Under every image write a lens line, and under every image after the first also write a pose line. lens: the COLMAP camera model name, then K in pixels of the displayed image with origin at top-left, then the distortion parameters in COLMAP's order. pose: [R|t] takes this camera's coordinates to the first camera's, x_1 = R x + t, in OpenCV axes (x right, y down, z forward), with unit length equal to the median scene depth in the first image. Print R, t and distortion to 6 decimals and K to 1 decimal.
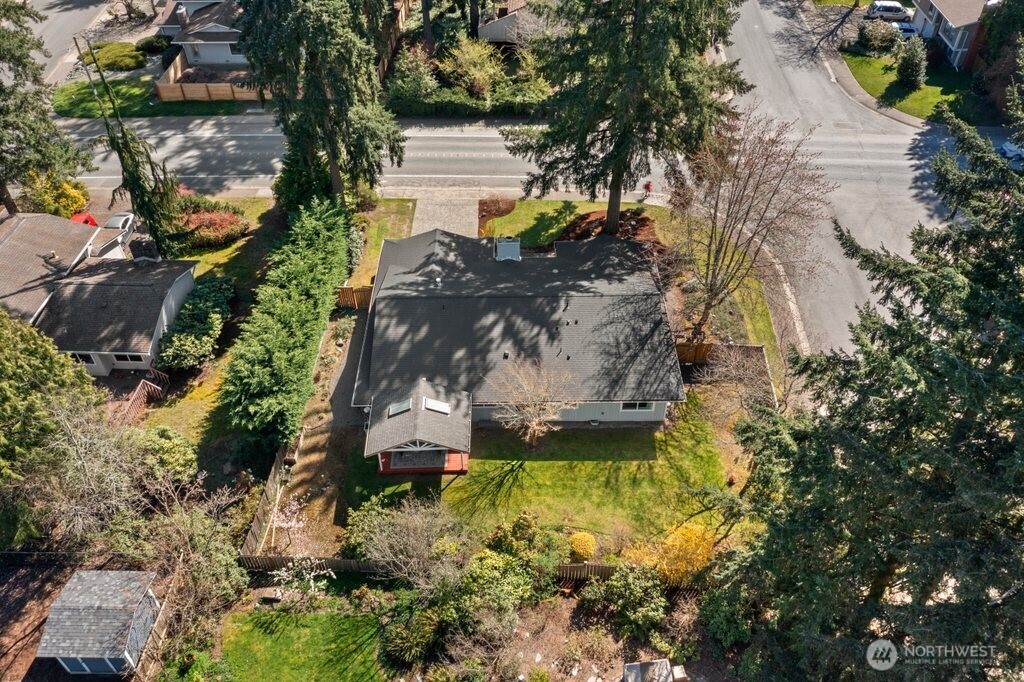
lens RADIAL K [[826.4, 0, 513.1], [0, 826.4, 341.6], [0, 0, 1]] dist [0.014038, 0.005188]
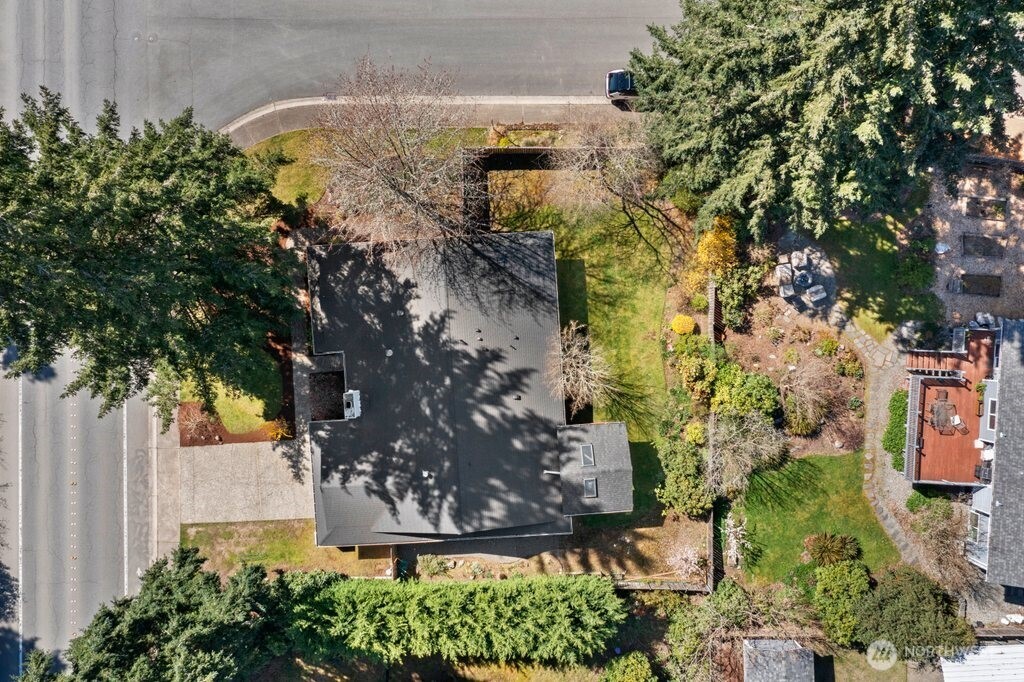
lens RADIAL K [[826.4, 0, 512.6], [0, 826.4, 341.8], [0, 0, 1]] dist [0.014038, 0.005188]
pose [[-0.047365, -0.998809, -0.011668, 0.076274], [0.688351, -0.041103, 0.724212, -0.732218], [-0.723830, 0.026271, 0.689478, 0.277281]]
